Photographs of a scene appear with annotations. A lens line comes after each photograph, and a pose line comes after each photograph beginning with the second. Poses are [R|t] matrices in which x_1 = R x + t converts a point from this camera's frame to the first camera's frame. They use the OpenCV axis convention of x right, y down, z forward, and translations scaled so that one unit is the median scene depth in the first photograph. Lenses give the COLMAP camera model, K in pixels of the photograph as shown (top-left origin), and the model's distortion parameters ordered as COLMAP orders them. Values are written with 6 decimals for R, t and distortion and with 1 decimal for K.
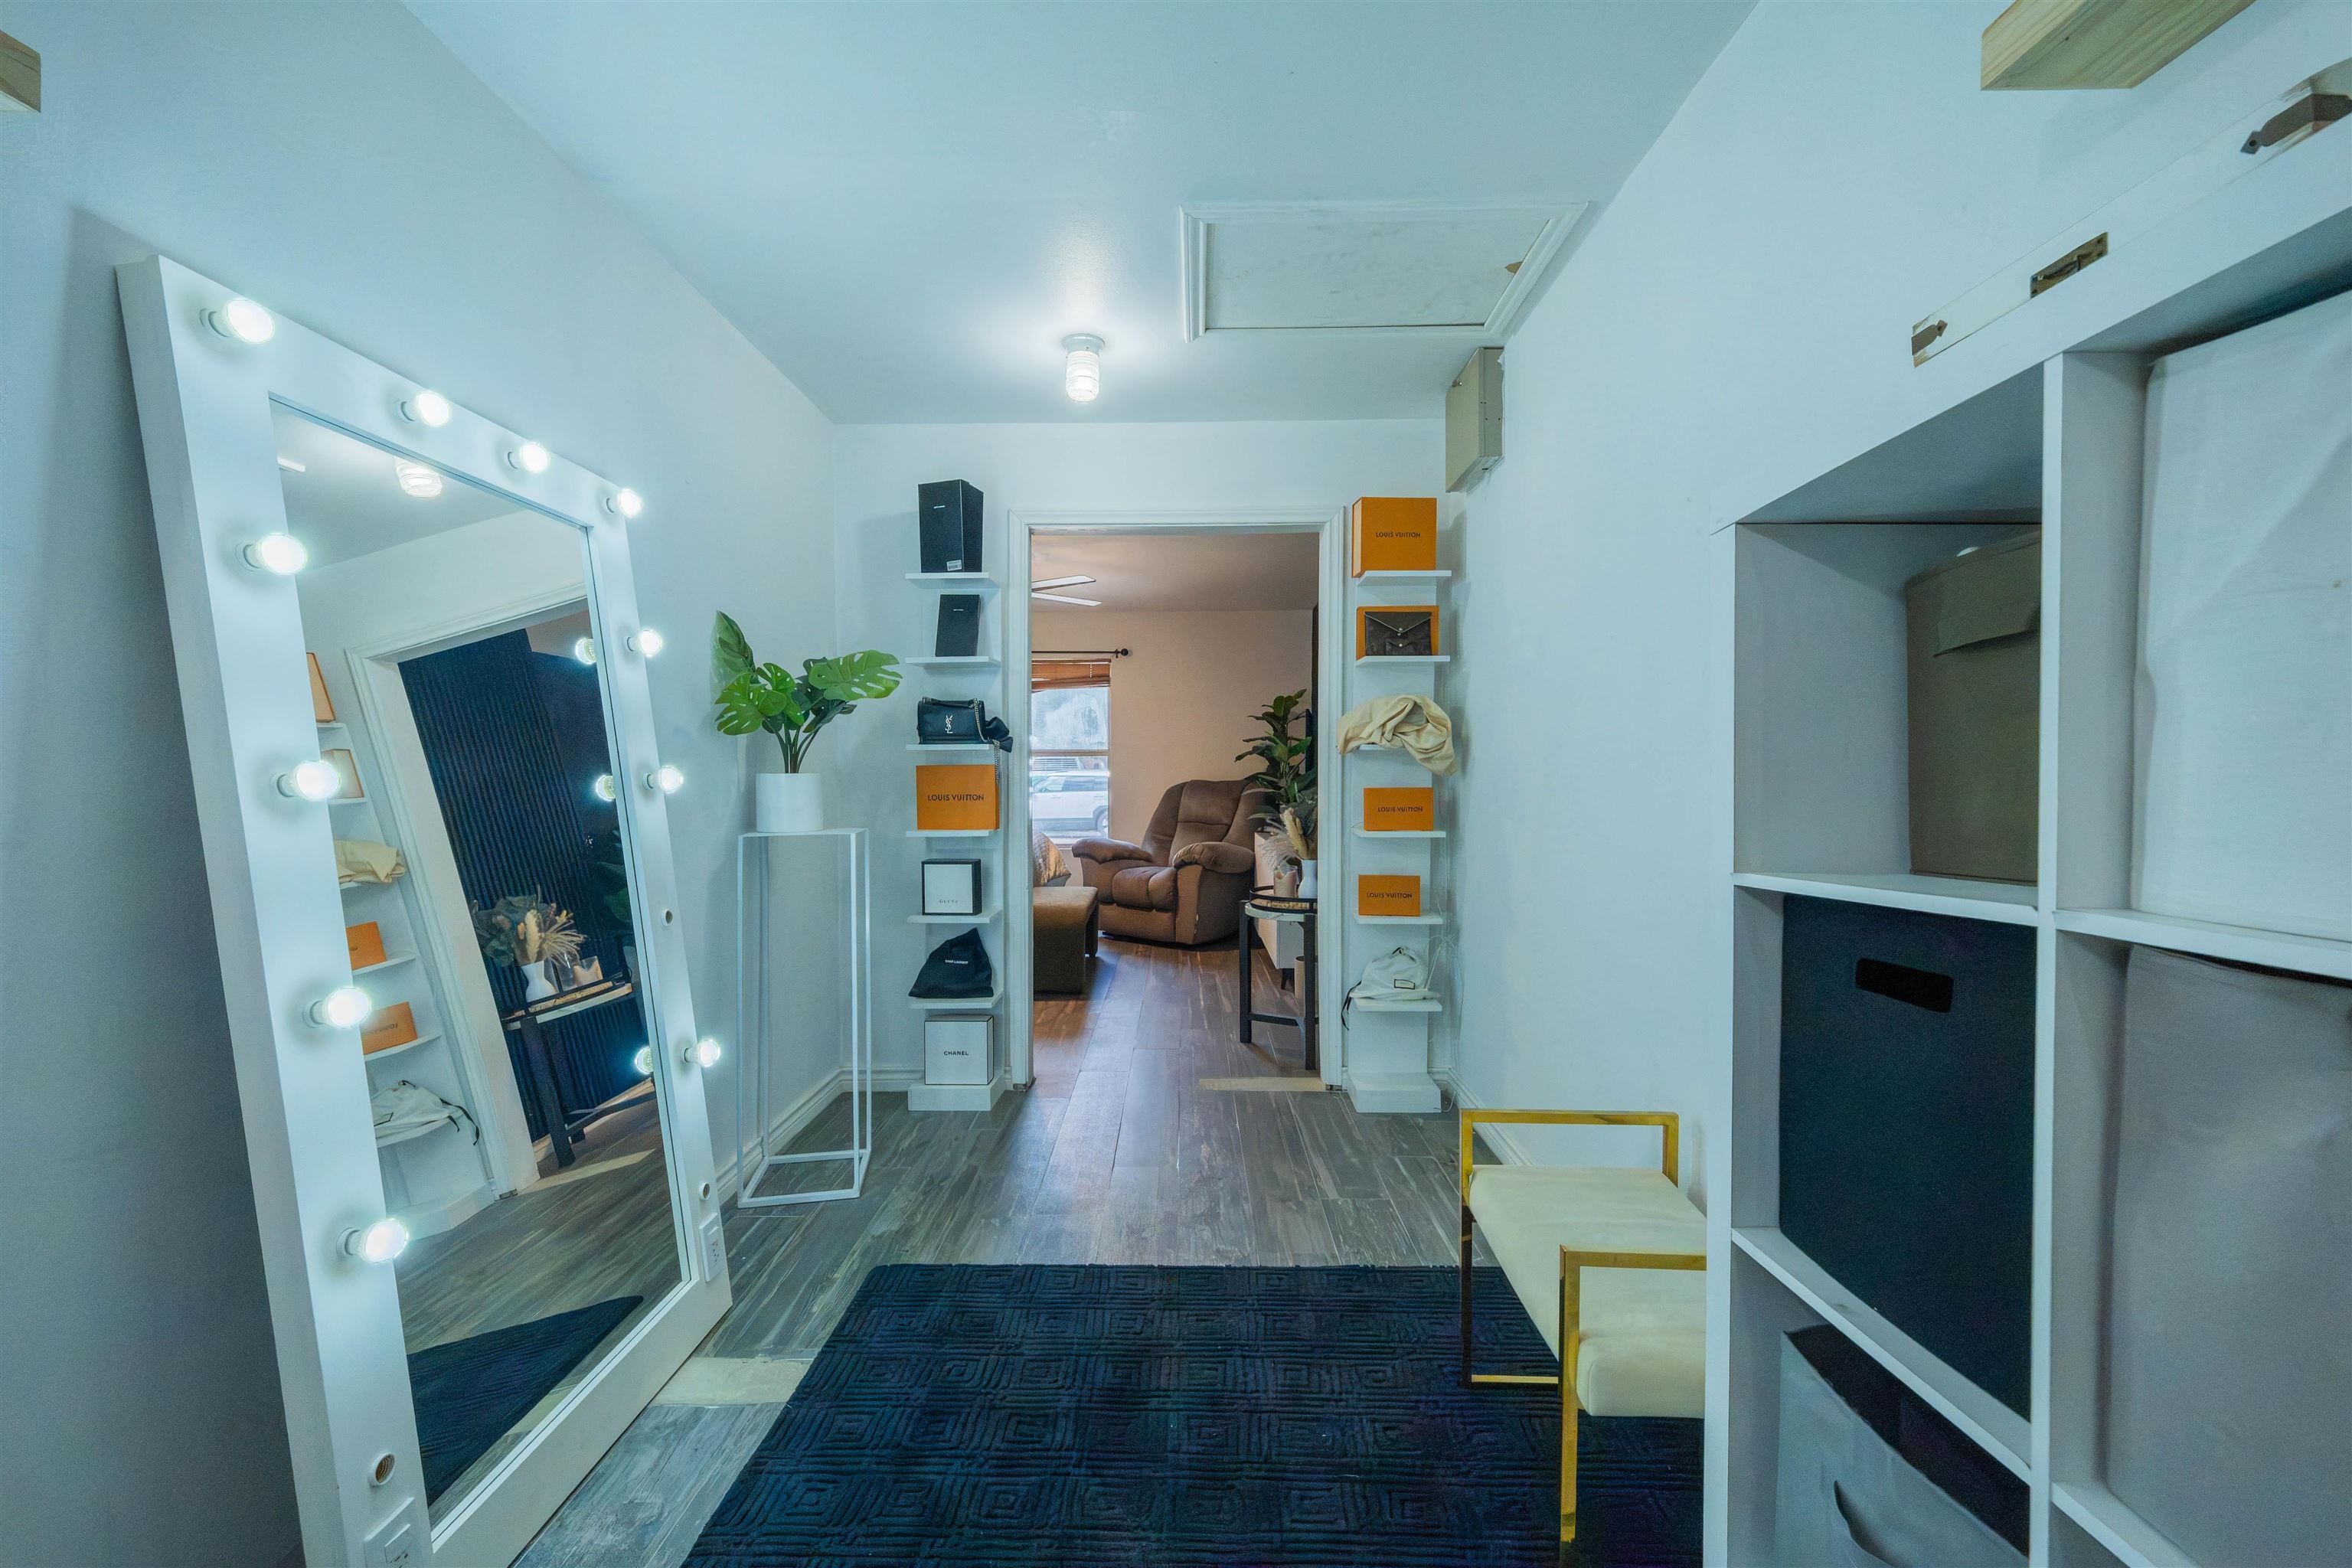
lens RADIAL K [[931.0, 0, 1153.3], [0, 931.0, 790.3], [0, 0, 1]] dist [0.002326, 0.000061]
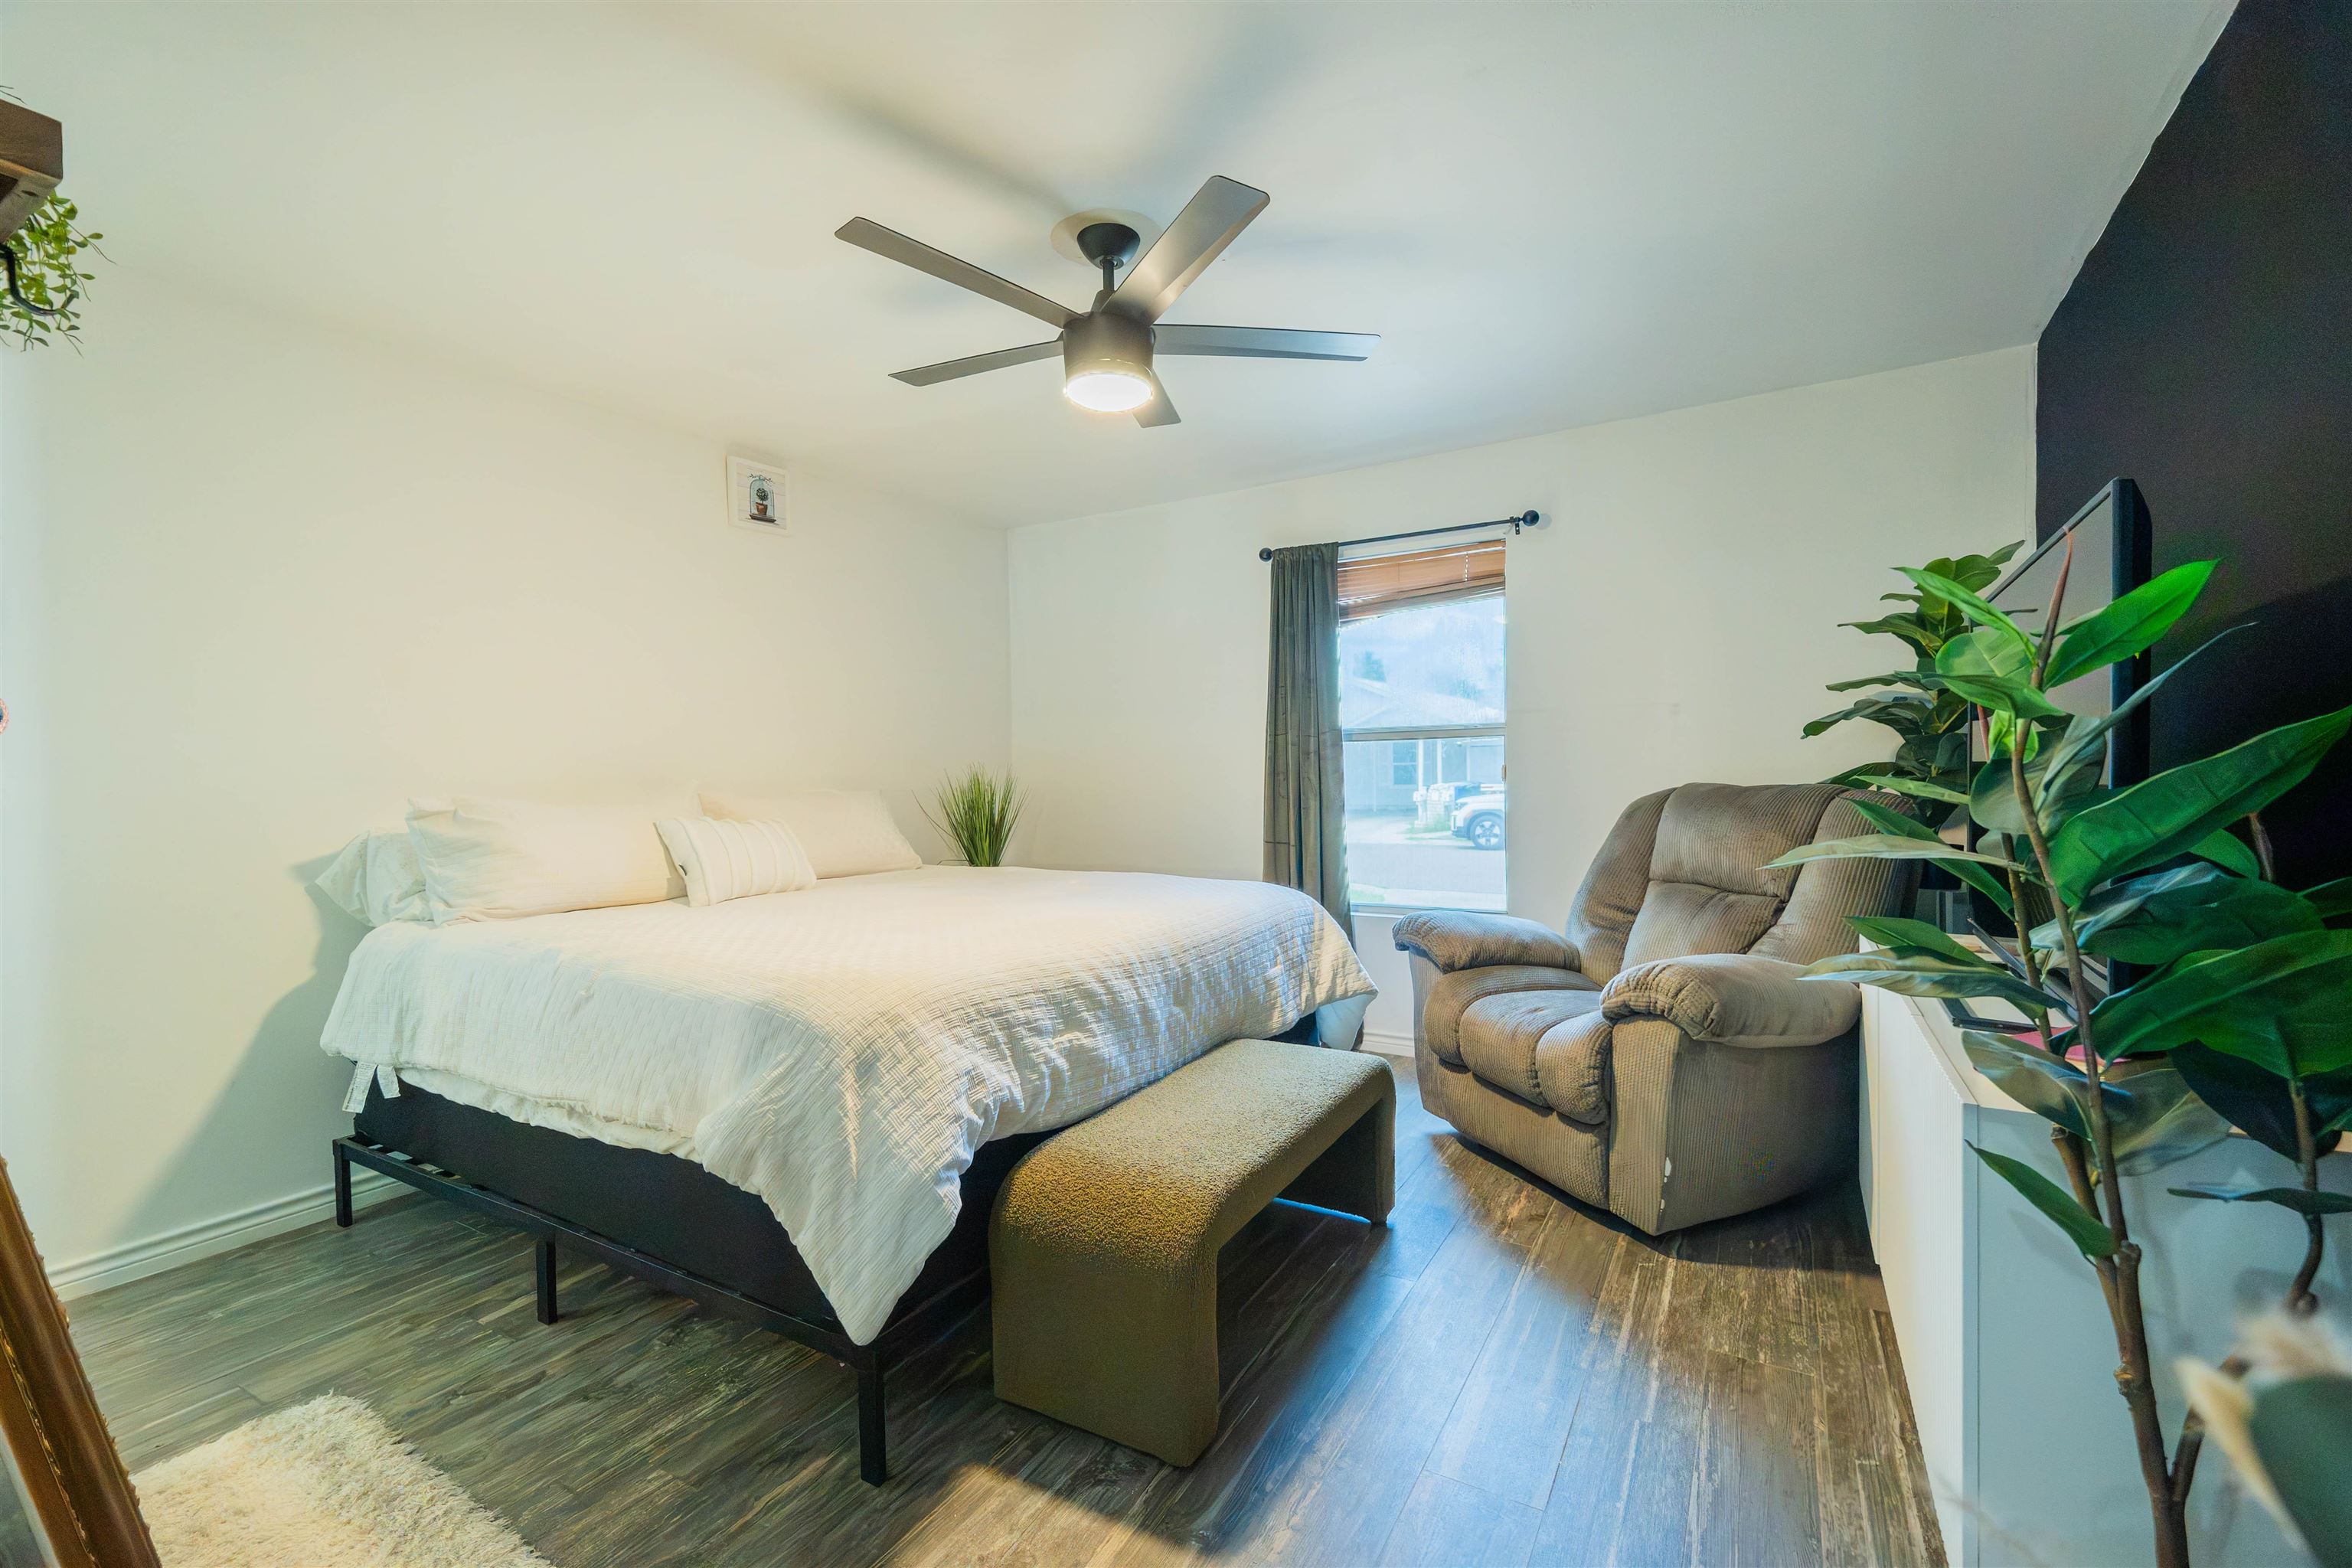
lens RADIAL K [[996.2, 0, 1176.0], [0, 996.2, 784.0], [0, 0, 1]] dist [0.001984, -0.007717]
pose [[0.875591, -0.008922, -0.482971, 0.123946], [0.006381, 0.999956, -0.006904, -0.019694], [0.483011, 0.002963, 0.875609, 1.030302]]
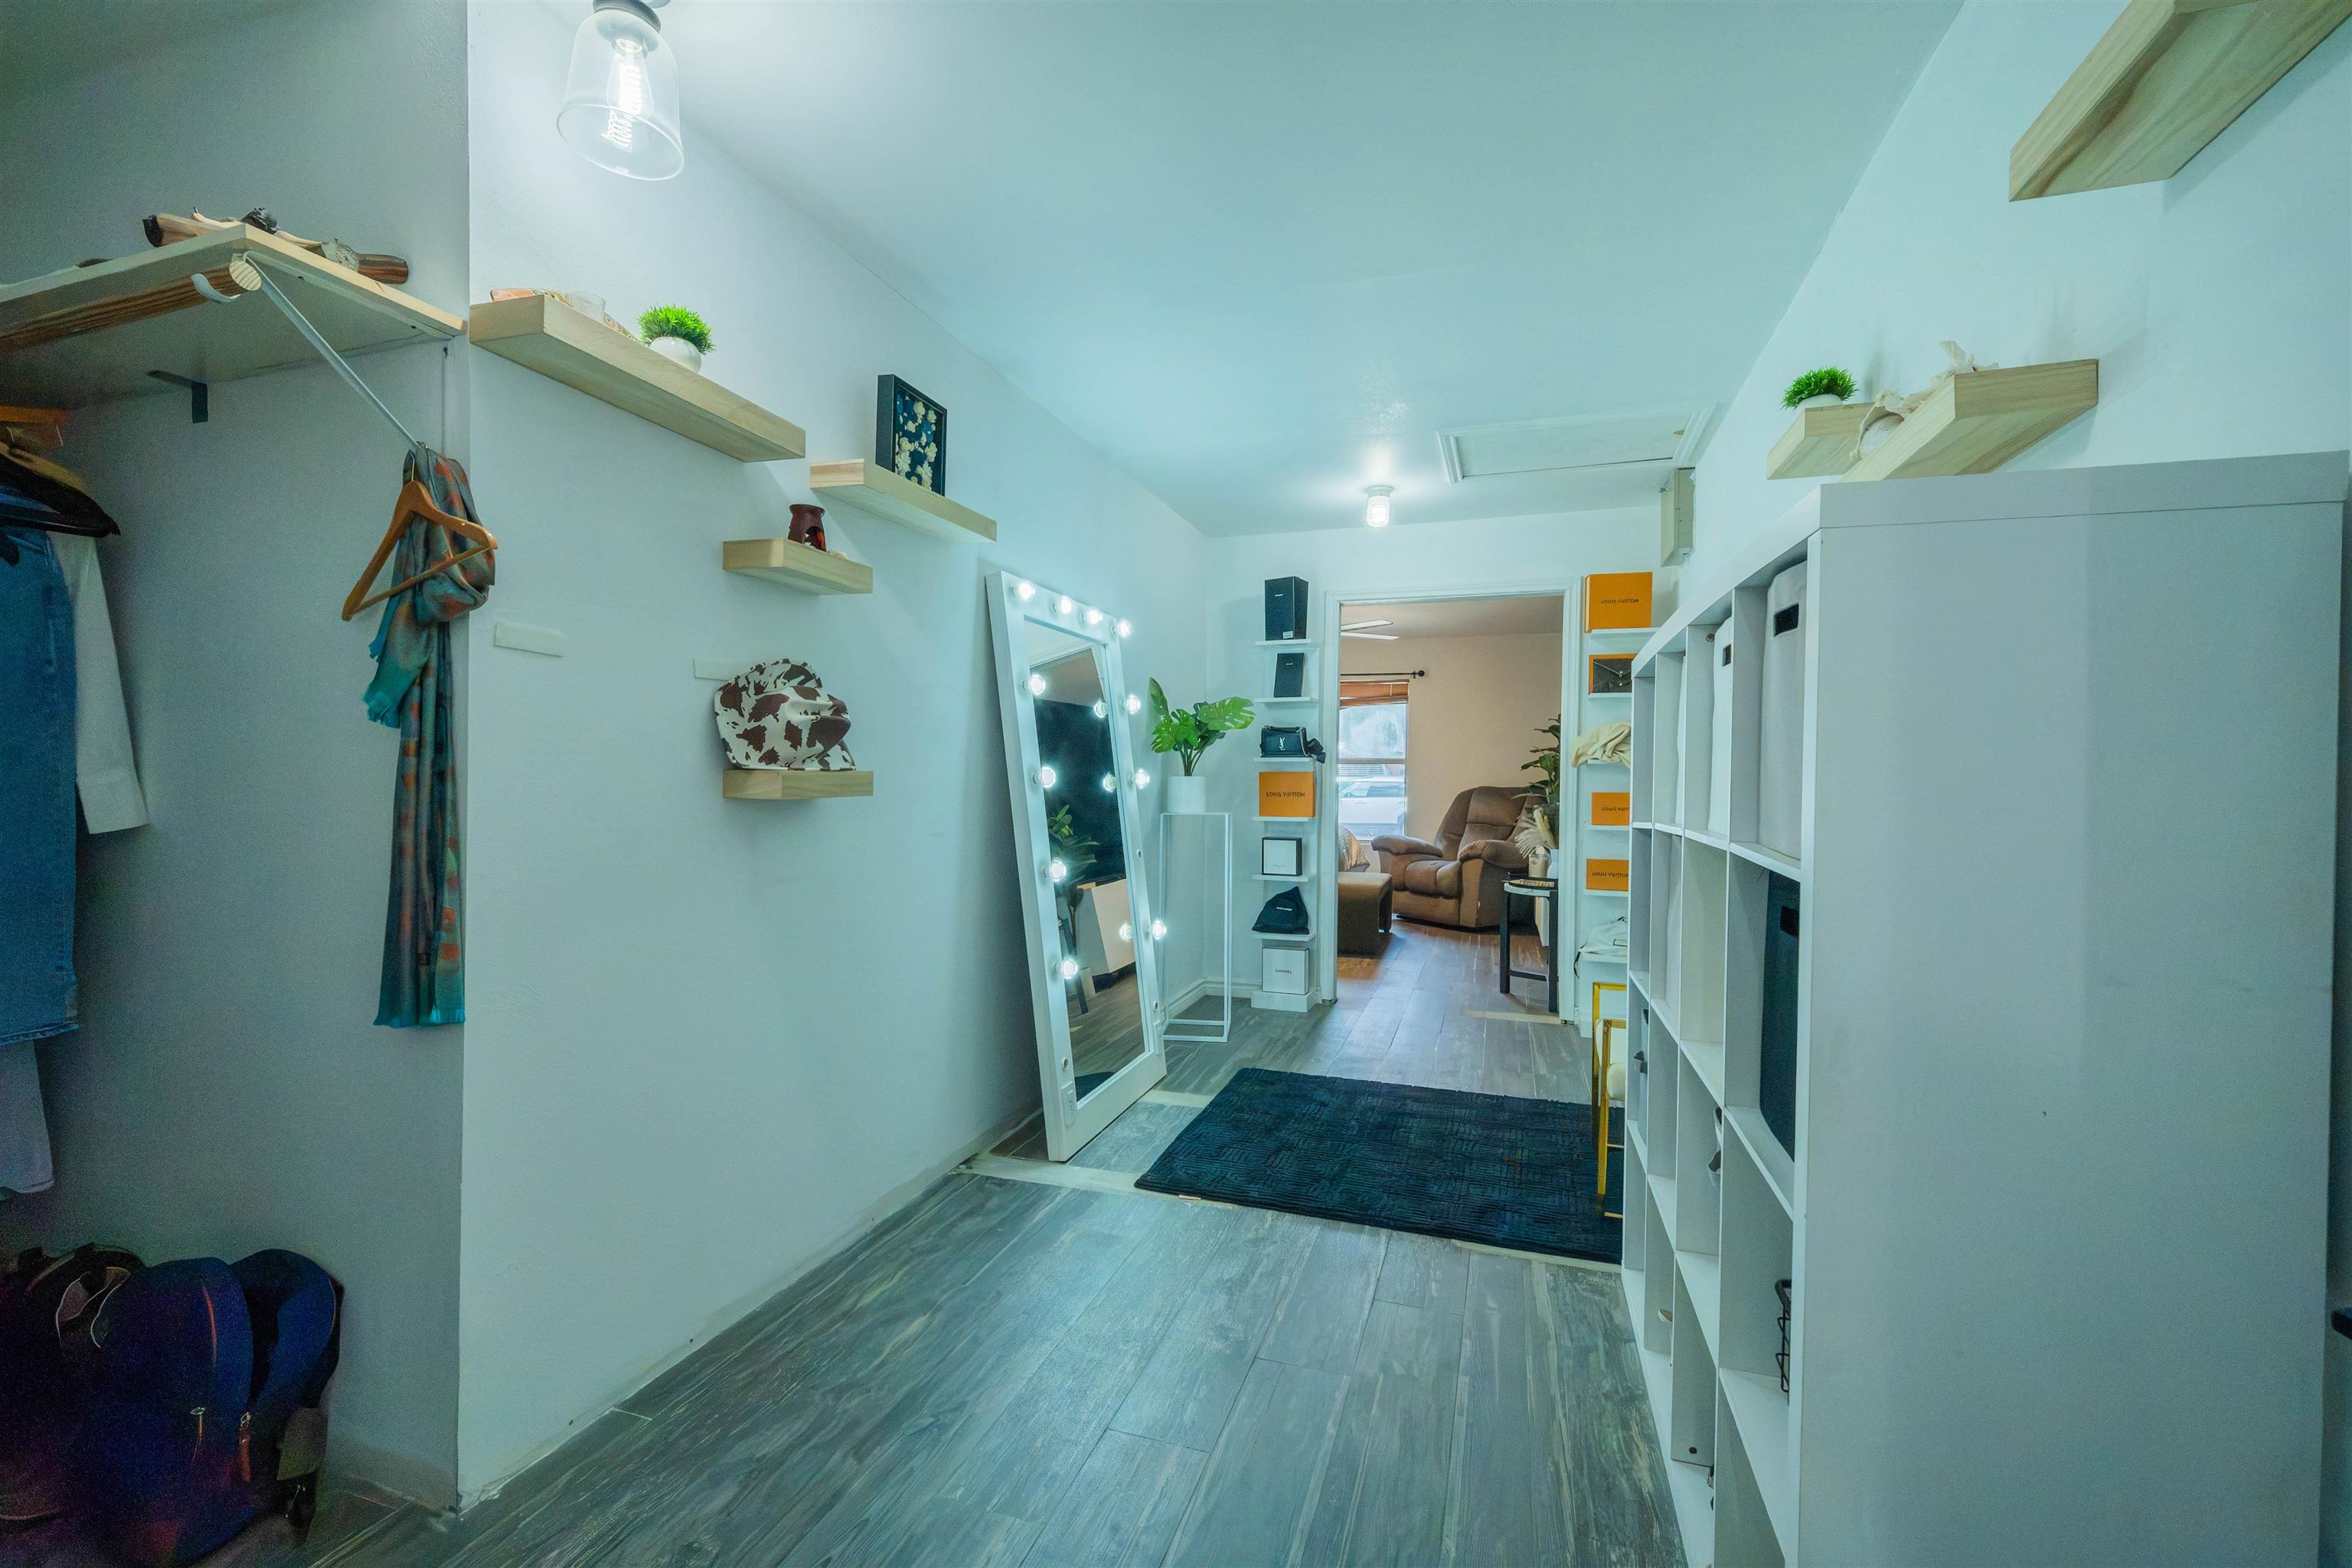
lens RADIAL K [[968.3, 0, 1197.4], [0, 968.3, 782.4], [0, 0, 1]] dist [0.001684, -0.006442]
pose [[0.962963, 0.013830, -0.269278, 0.058630], [-0.017703, 0.999772, -0.011957, 0.009395], [0.269051, 0.016281, 0.962988, -0.474811]]
